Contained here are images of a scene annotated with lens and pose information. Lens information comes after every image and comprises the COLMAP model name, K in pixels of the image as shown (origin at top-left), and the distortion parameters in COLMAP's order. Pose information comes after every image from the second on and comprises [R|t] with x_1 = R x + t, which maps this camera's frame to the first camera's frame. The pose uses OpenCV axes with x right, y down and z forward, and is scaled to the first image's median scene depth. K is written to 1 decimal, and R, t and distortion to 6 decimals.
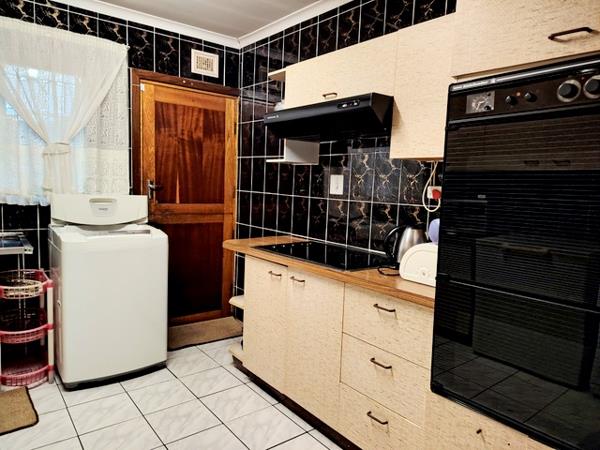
lens RADIAL K [[421.0, 0, 301.2], [0, 421.0, 231.3], [0, 0, 1]] dist [0.061571, -0.048452]
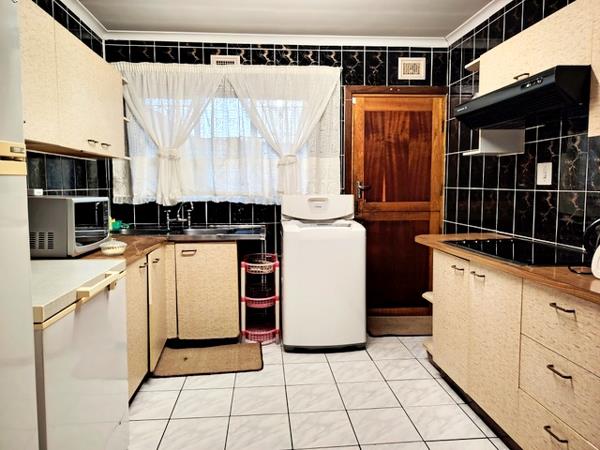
lens RADIAL K [[421.0, 0, 298.4], [0, 421.0, 222.1], [0, 0, 1]] dist [0.061571, -0.048452]
pose [[0.839536, 0.004578, -0.543285, 0.139360], [-0.023550, 0.999331, -0.027971, 0.026852], [0.542794, 0.036277, 0.839082, -0.026773]]
